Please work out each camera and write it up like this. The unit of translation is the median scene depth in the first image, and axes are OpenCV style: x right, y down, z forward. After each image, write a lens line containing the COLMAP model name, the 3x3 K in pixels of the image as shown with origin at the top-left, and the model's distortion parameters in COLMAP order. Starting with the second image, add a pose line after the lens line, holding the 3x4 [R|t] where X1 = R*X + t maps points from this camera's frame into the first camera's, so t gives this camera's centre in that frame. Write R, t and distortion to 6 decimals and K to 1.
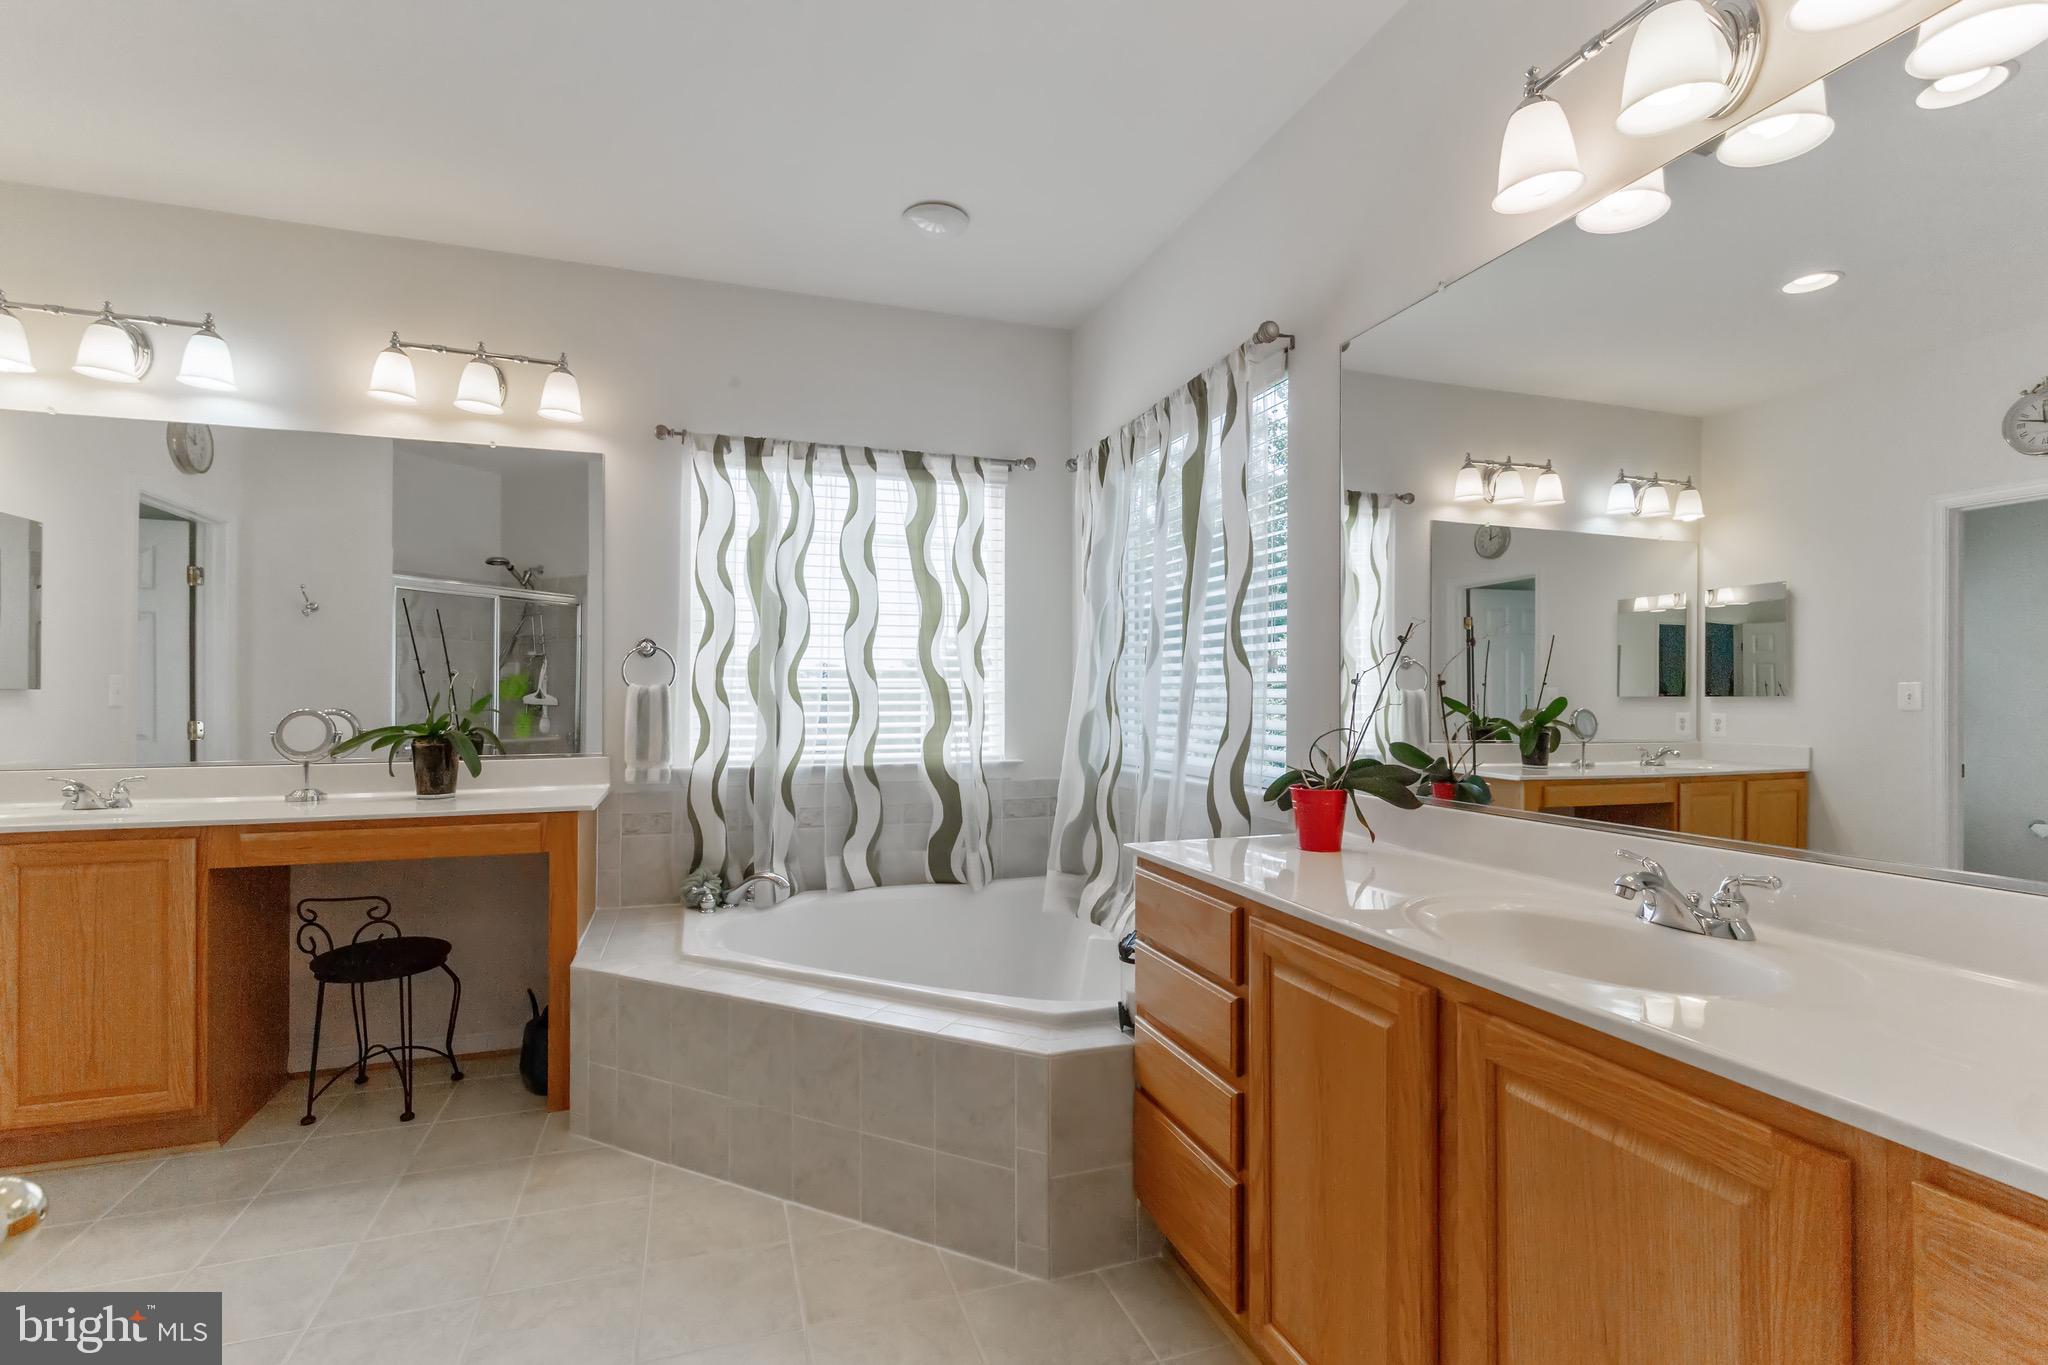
lens RADIAL K [[937.9, 0, 1028.1], [0, 937.9, 688.9], [0, 0, 1]] dist [-0.000255, -0.000262]
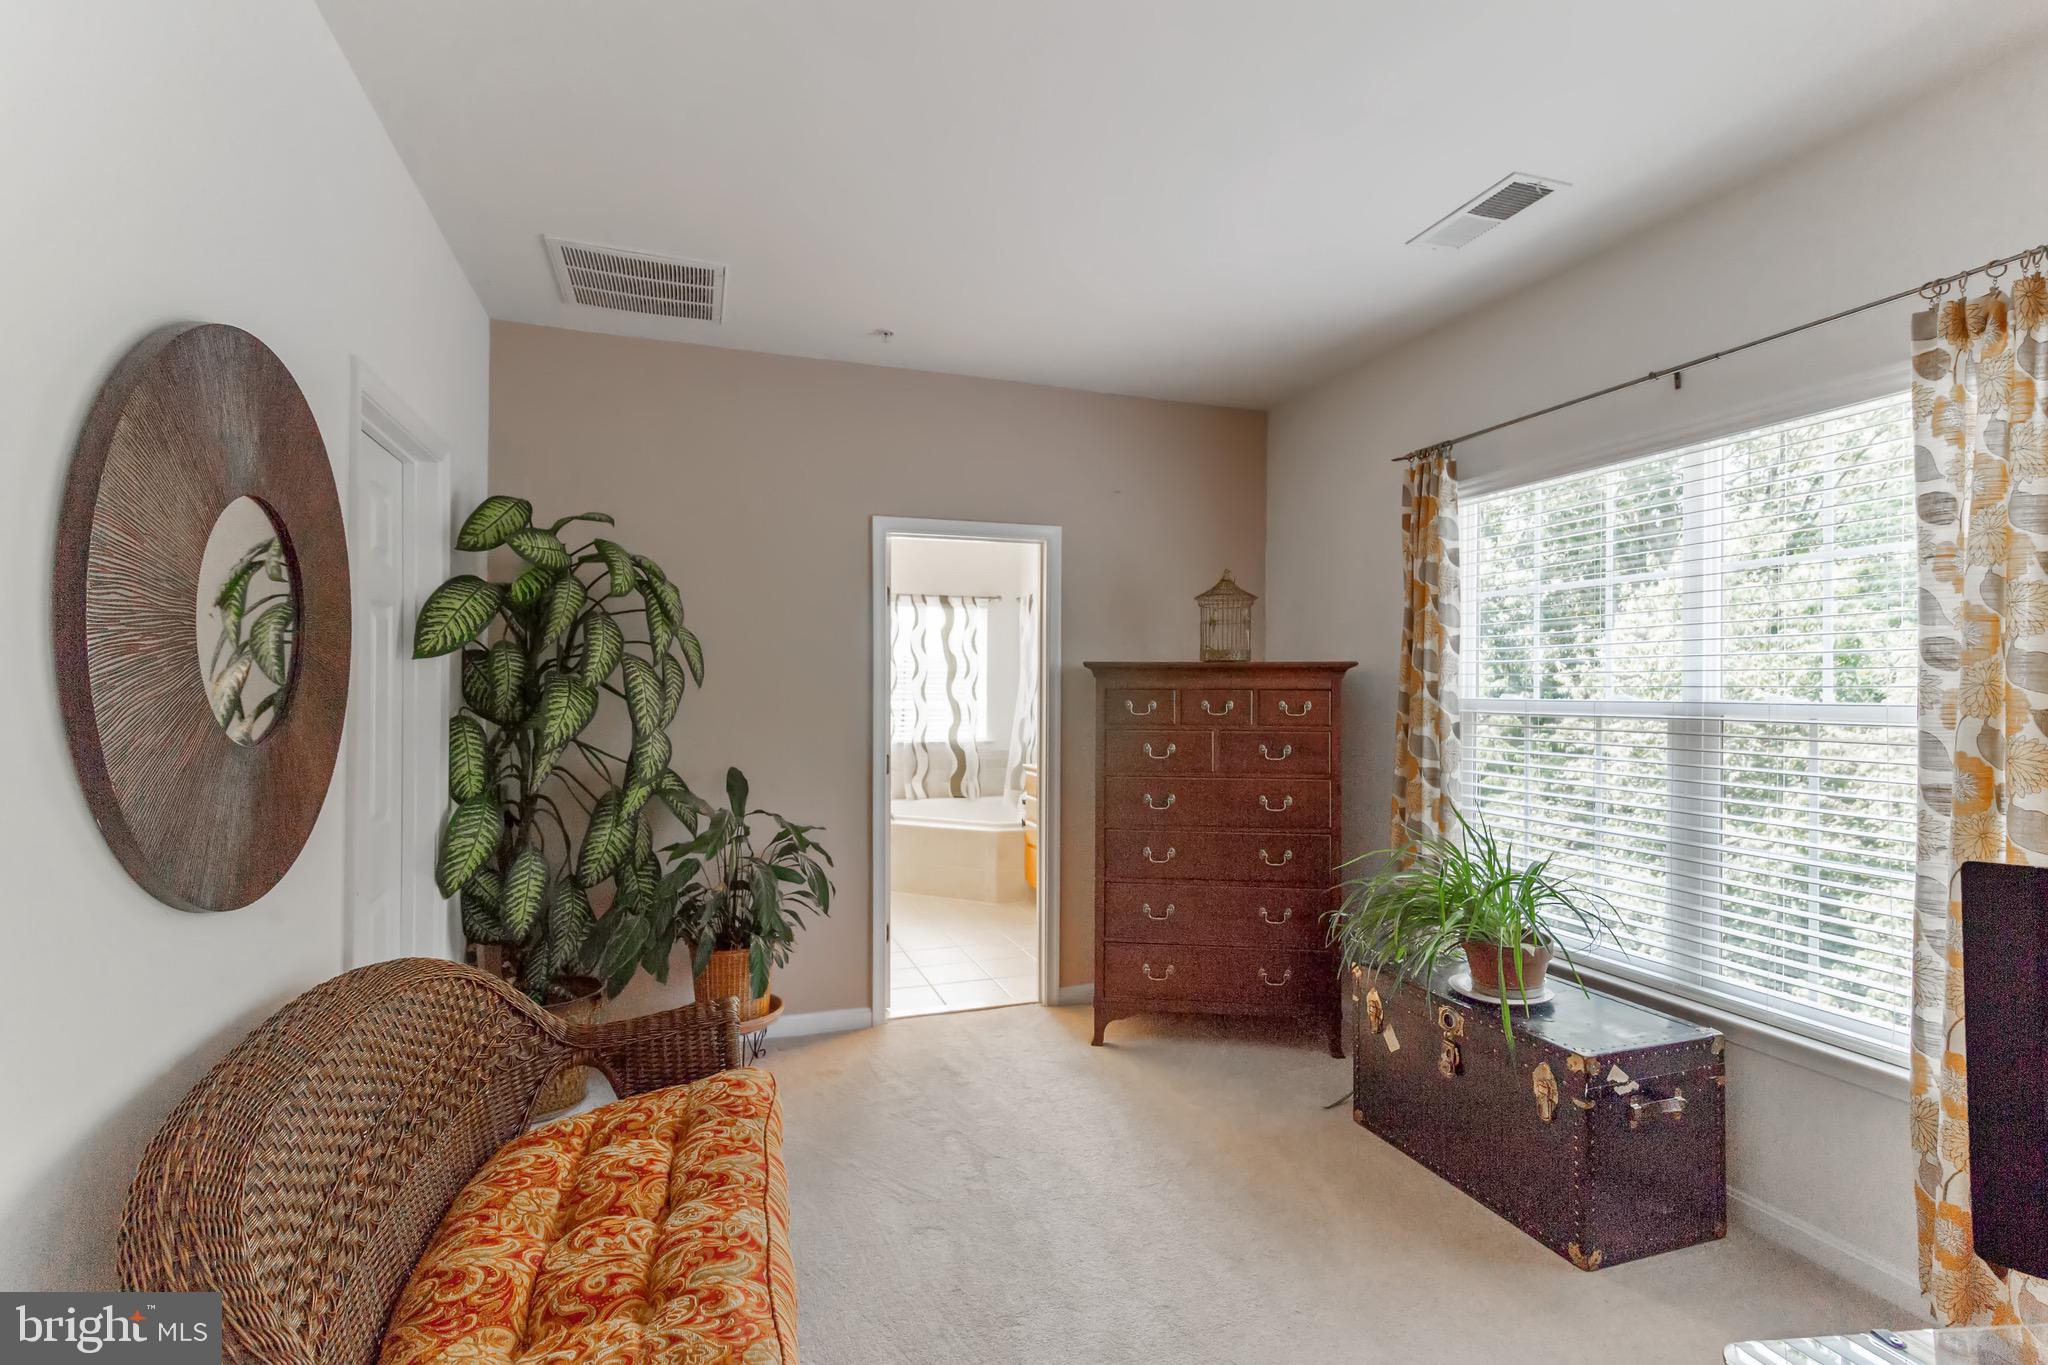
lens RADIAL K [[937.9, 0, 1020.3], [0, 937.9, 683.1], [0, 0, 1]] dist [-0.000255, -0.000262]
pose [[0.999983, 0.002930, -0.004975, 0.062973], [-0.002941, 0.999993, -0.002338, -0.049602], [0.004968, 0.002353, 0.999985, -1.139392]]
